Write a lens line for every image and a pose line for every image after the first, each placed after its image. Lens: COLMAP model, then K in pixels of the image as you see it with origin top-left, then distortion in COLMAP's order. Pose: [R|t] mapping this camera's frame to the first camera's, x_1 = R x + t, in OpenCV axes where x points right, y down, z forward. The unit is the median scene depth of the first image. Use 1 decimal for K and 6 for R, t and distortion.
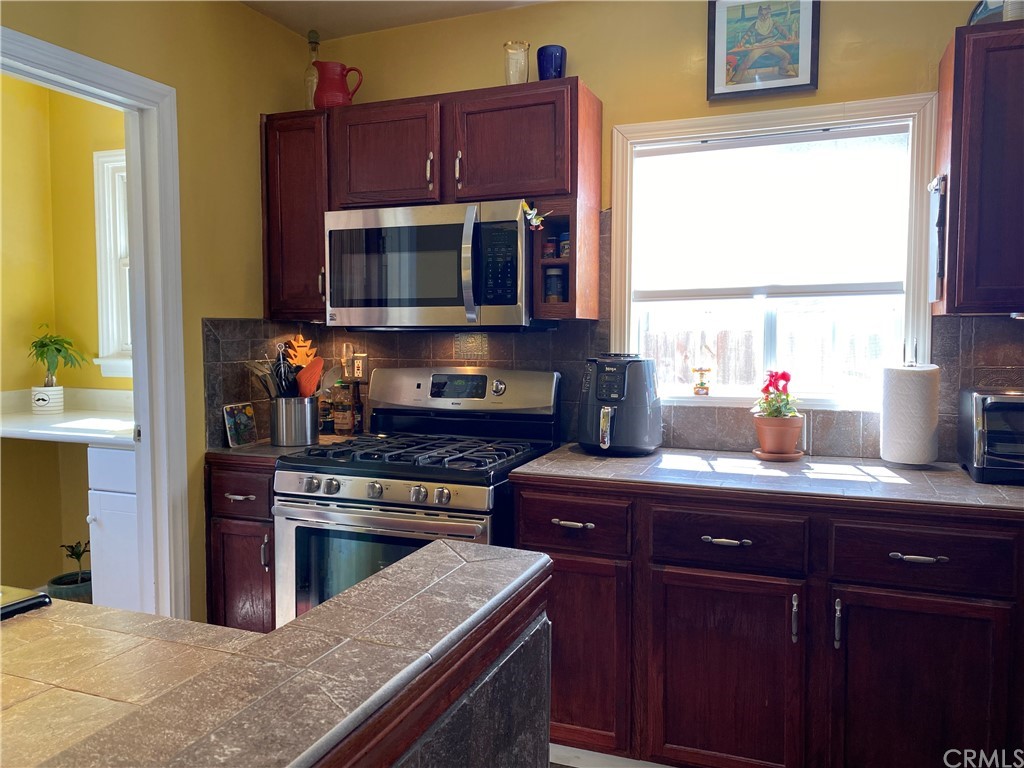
lens RADIAL K [[772.3, 0, 509.1], [0, 772.3, 377.1], [0, 0, 1]] dist [0.077983, -0.114556]
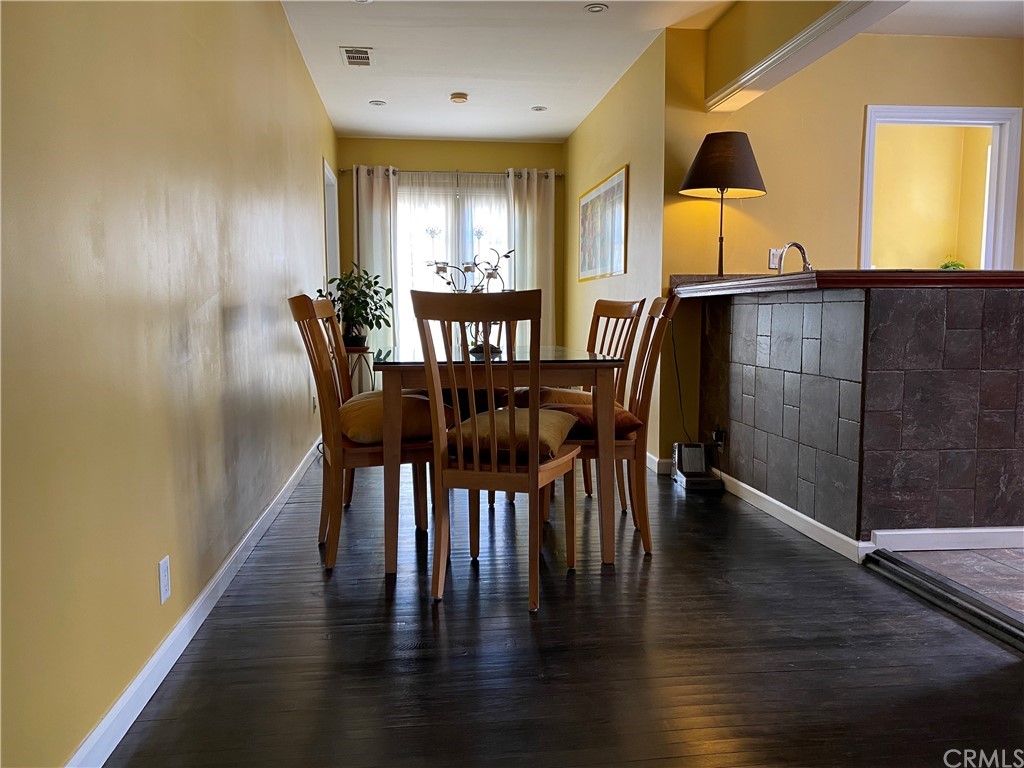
lens RADIAL K [[779.9, 0, 512.3], [0, 779.9, 388.9], [0, 0, 1]] dist [0.003862, 0.011109]
pose [[0.474605, 0.084513, -0.876132, 0.608920], [-0.053118, 0.996316, 0.067332, 0.205605], [0.878595, 0.014582, 0.477346, -0.831867]]
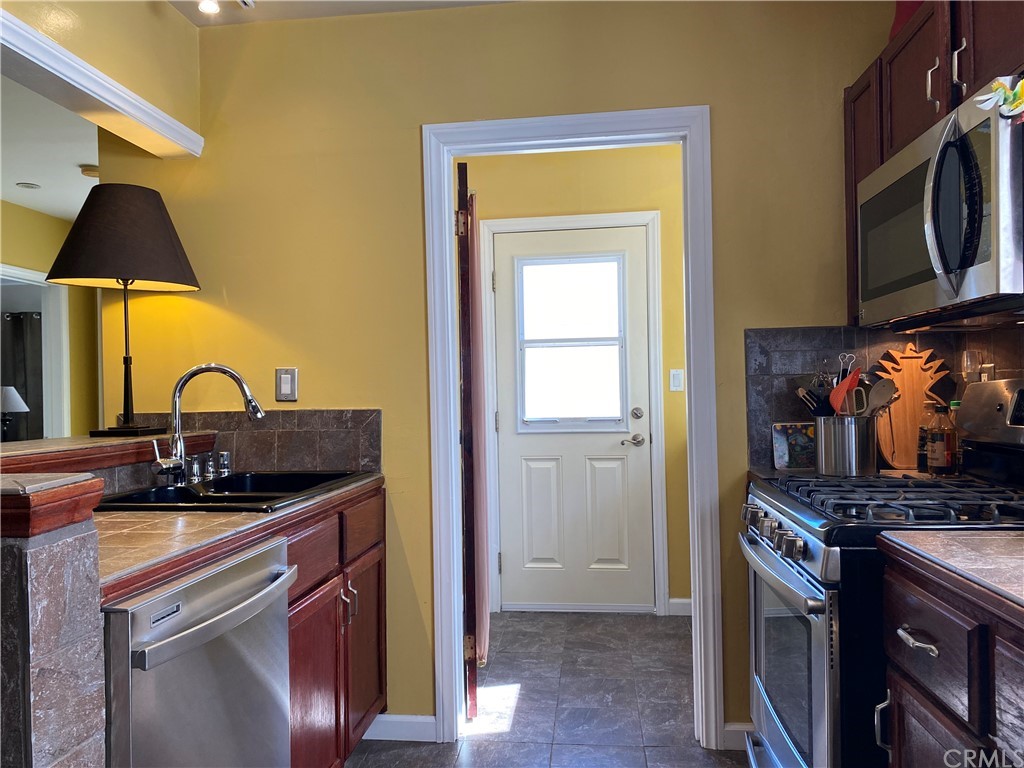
lens RADIAL K [[777.4, 0, 507.2], [0, 777.4, 387.2], [0, 0, 1]] dist [0.068848, -0.111803]
pose [[0.259506, -0.010394, -0.965686, 0.441585], [-0.039733, 0.998981, -0.021429, 0.026698], [0.964924, 0.043930, 0.258828, 0.456171]]
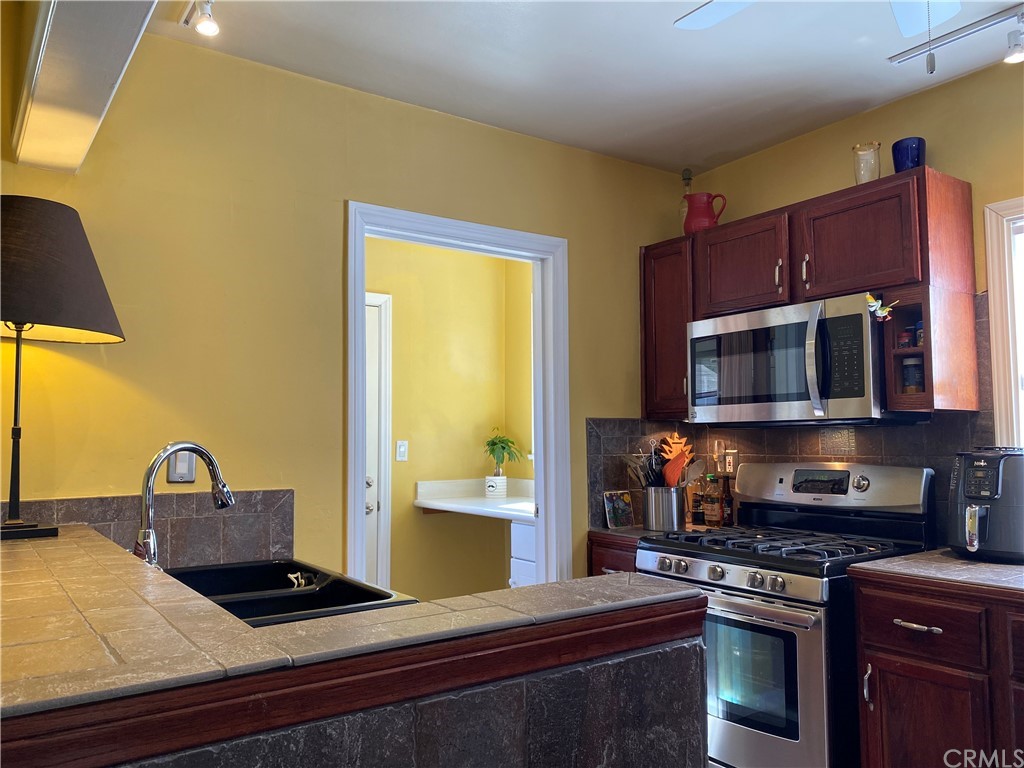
lens RADIAL K [[777.4, 0, 507.2], [0, 777.4, 387.2], [0, 0, 1]] dist [0.068848, -0.111803]
pose [[0.835538, -0.042791, -0.547763, 0.163010], [-0.027028, 0.992554, -0.118765, 0.023136], [0.548767, 0.114037, 0.828161, -0.074167]]
